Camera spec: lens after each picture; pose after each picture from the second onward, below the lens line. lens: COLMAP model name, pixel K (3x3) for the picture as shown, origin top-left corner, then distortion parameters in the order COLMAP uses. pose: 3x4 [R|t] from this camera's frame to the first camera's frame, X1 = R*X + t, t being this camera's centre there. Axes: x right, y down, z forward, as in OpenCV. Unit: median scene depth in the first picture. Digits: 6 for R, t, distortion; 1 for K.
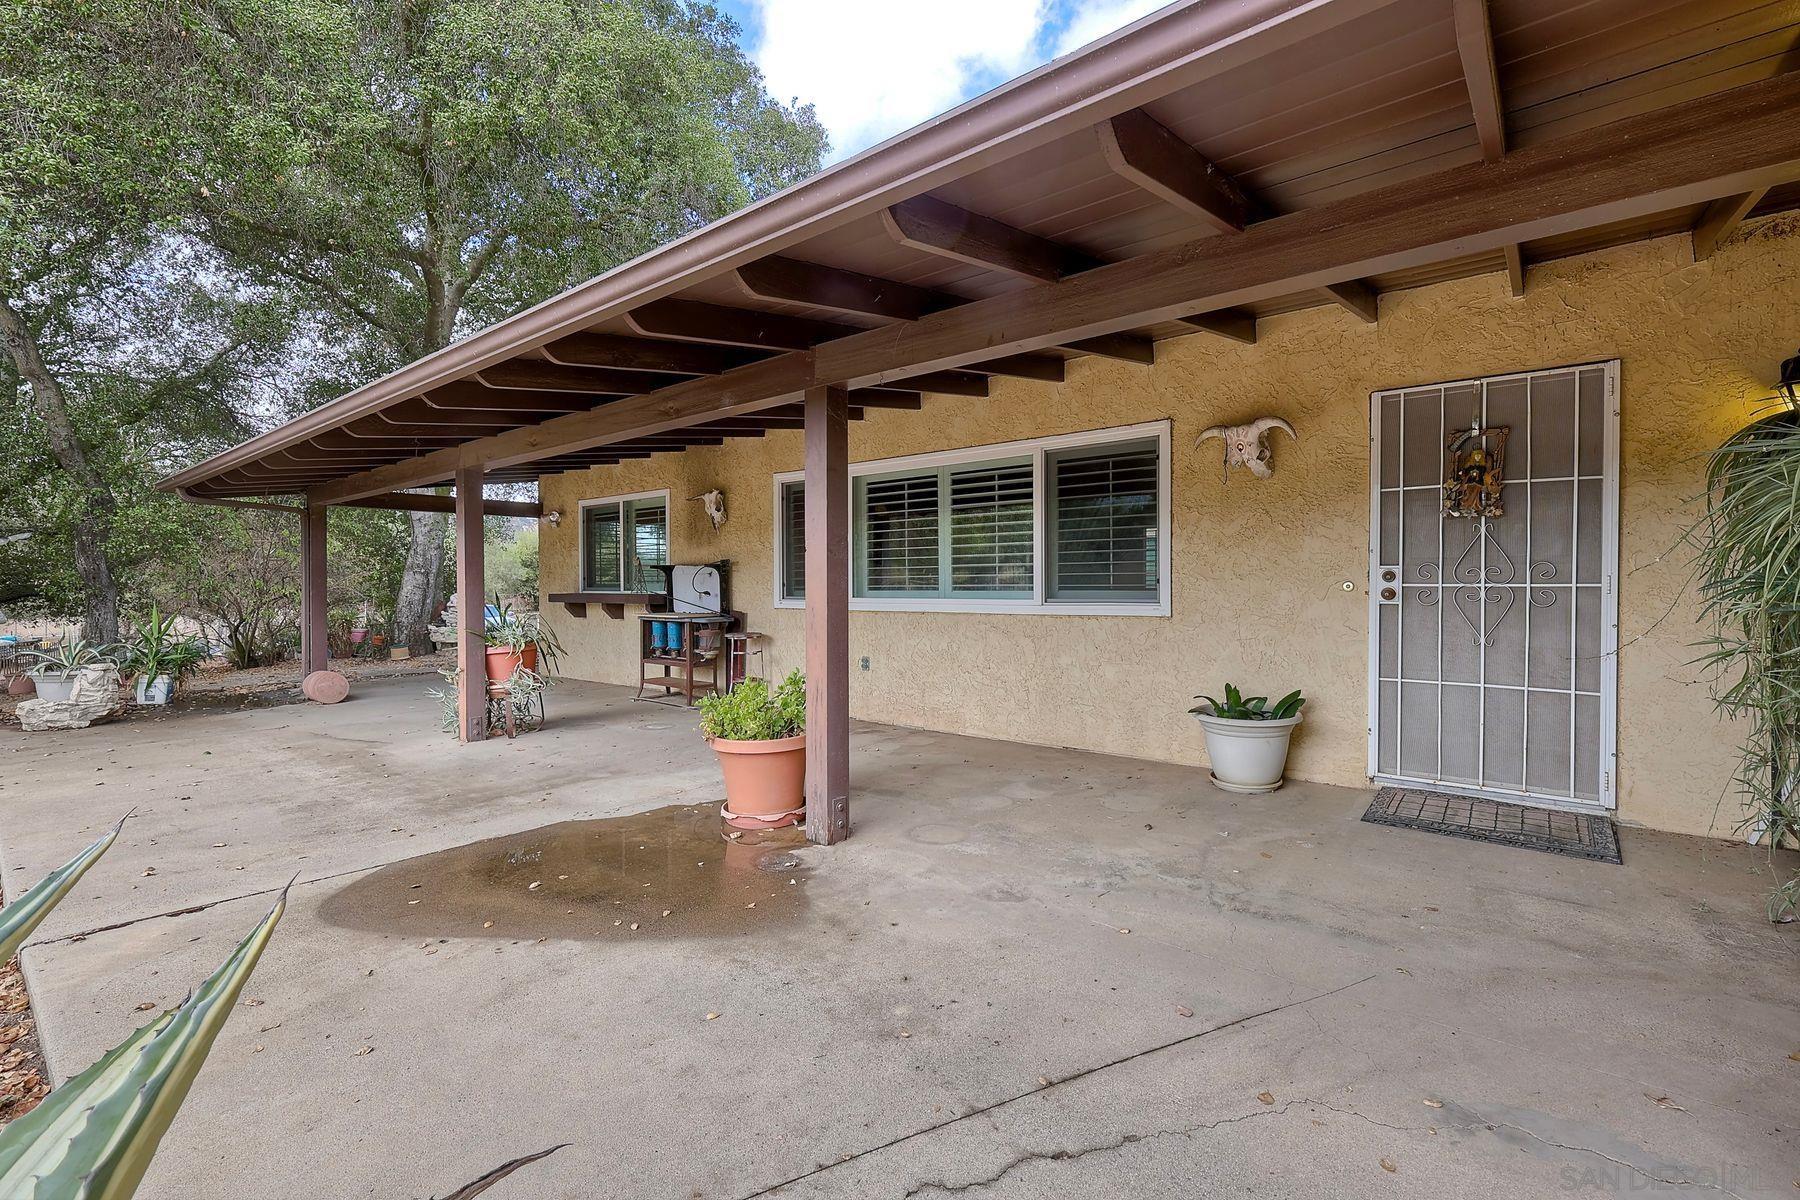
lens RADIAL K [[794.3, 0, 907.0], [0, 794.3, 594.1], [0, 0, 1]] dist [0.004762, -0.000417]
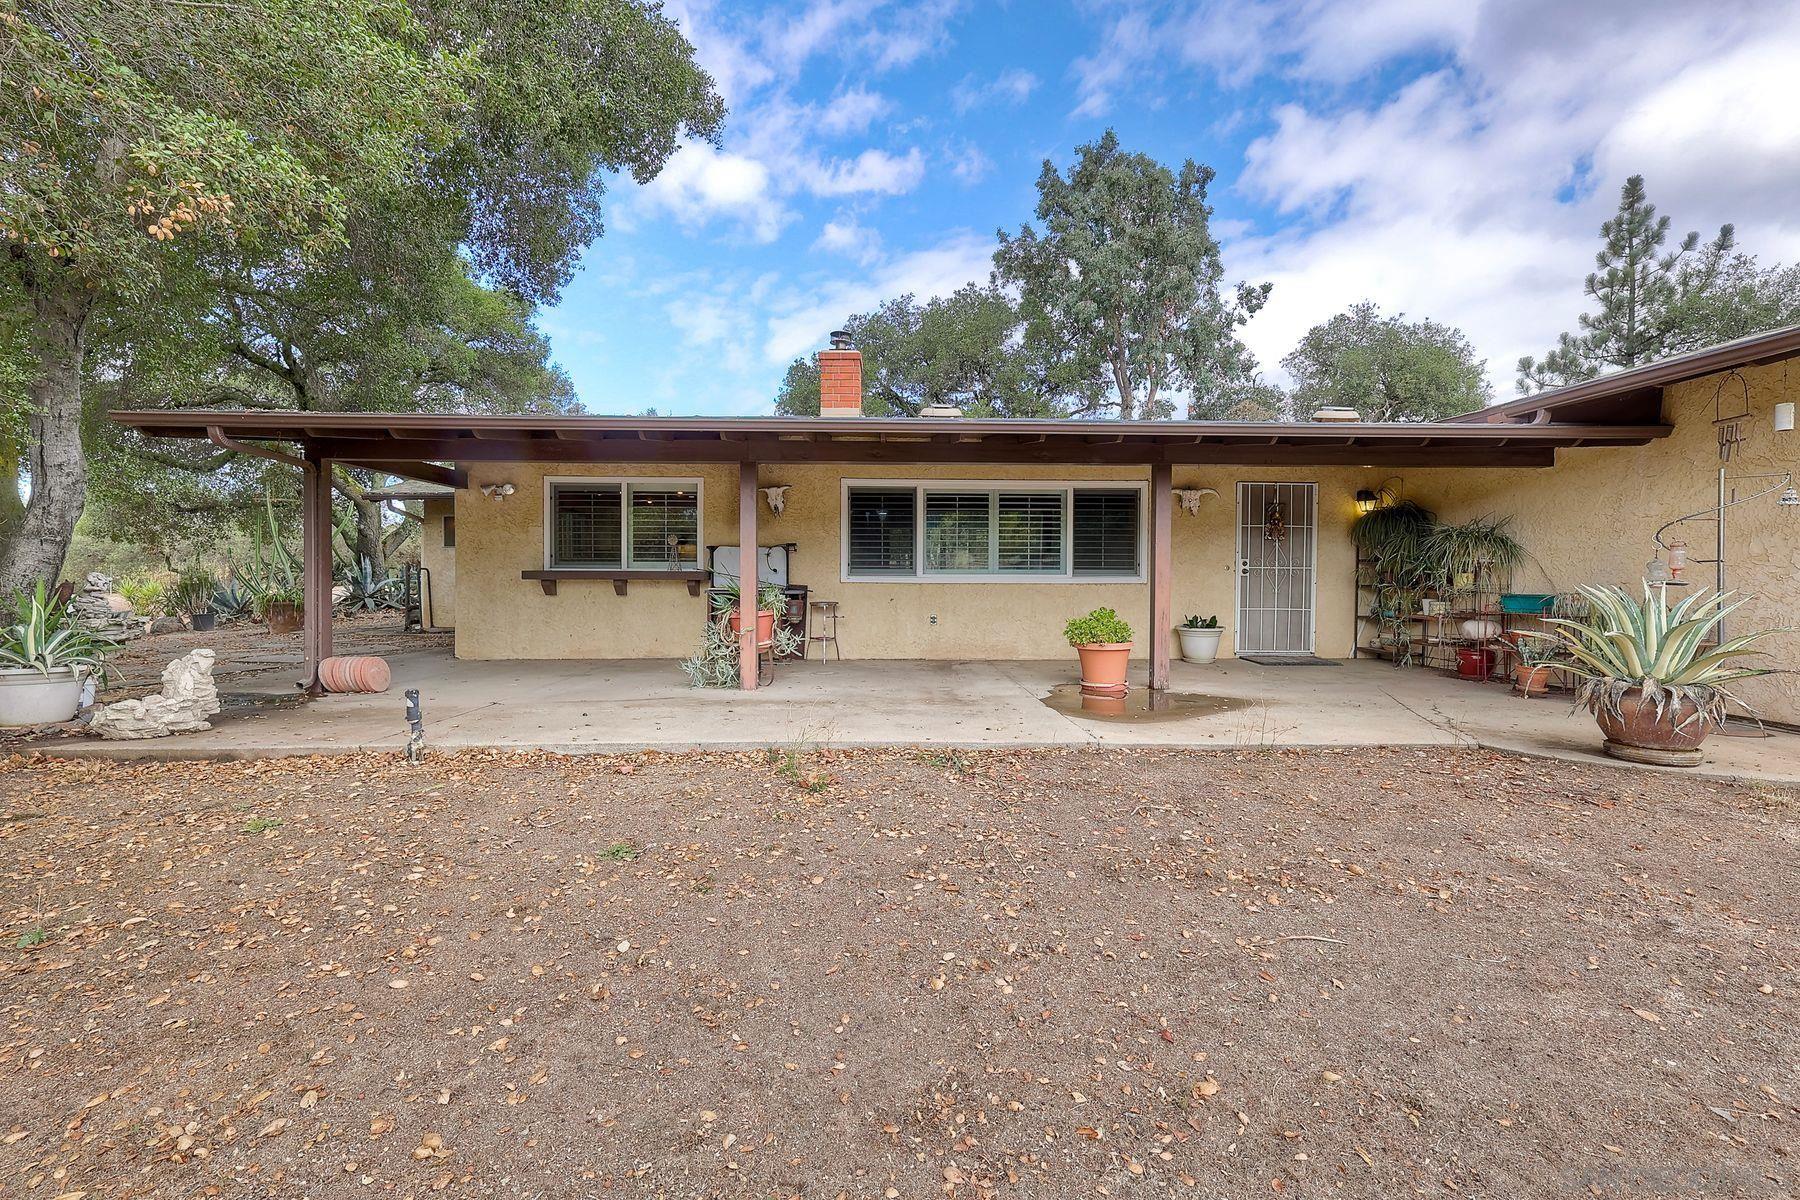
lens RADIAL K [[794.3, 0, 895.4], [0, 794.3, 590.3], [0, 0, 1]] dist [0.004762, -0.000417]
pose [[0.751335, -0.002954, 0.659914, -1.123288], [0.000572, 0.999993, 0.003825, 0.030690], [-0.659920, -0.002497, 0.751331, -0.035959]]
